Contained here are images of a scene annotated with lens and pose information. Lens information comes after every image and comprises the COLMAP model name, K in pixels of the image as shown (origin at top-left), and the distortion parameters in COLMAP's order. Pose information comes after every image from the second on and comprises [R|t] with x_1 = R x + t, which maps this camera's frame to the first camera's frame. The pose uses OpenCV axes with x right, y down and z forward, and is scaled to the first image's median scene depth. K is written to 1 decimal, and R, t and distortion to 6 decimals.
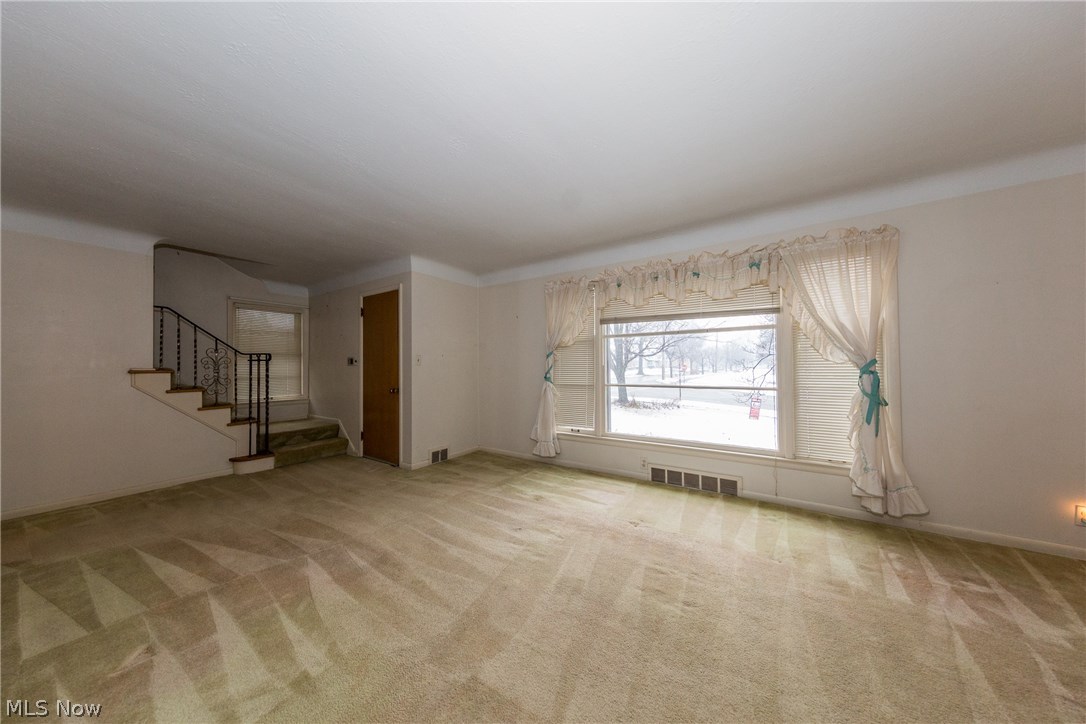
lens RADIAL K [[352.9, 0, 546.1], [0, 352.9, 359.2], [0, 0, 1]] dist [0.009744, -0.000053]
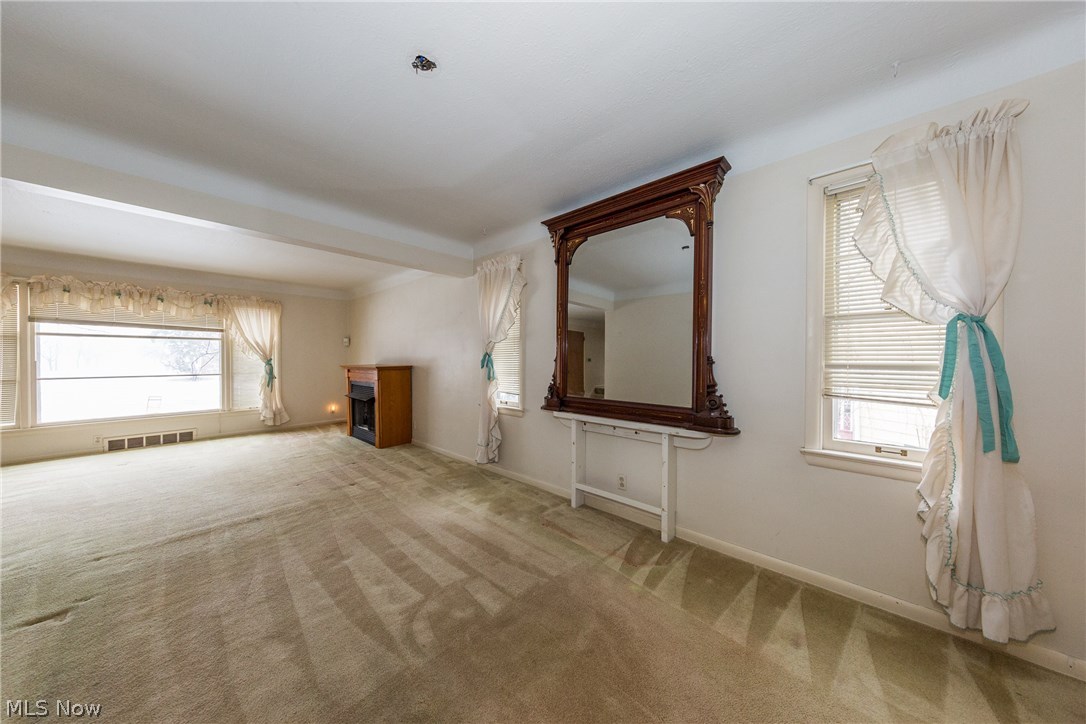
lens RADIAL K [[346.7, 0, 543.0], [0, 346.7, 362.0], [0, 0, 1]] dist [0.001301, 0.000064]
pose [[0.141962, -0.000231, 0.989872, -0.860571], [-0.021231, 0.999769, 0.003278, -0.018129], [-0.989644, -0.021481, 0.141924, -0.868501]]
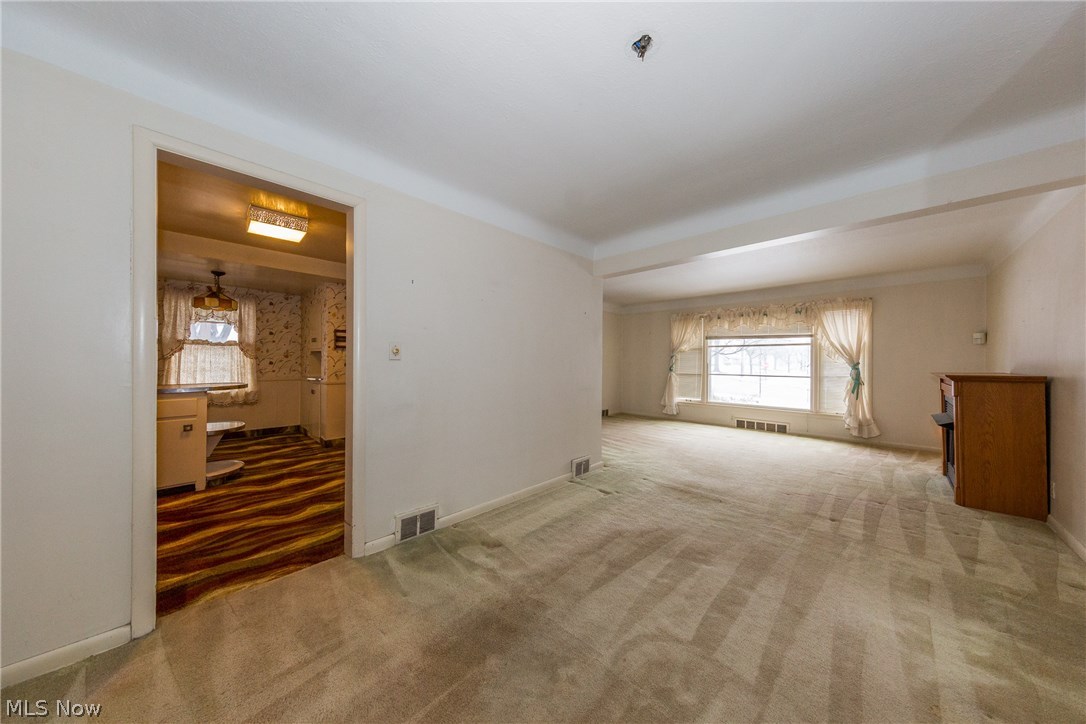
lens RADIAL K [[352.9, 0, 546.1], [0, 352.9, 359.2], [0, 0, 1]] dist [0.009744, -0.000053]
pose [[0.983283, 0.014620, -0.181497, -0.402049], [-0.011981, 0.999806, 0.015627, -0.024504], [0.181690, -0.013191, 0.983267, -1.139294]]
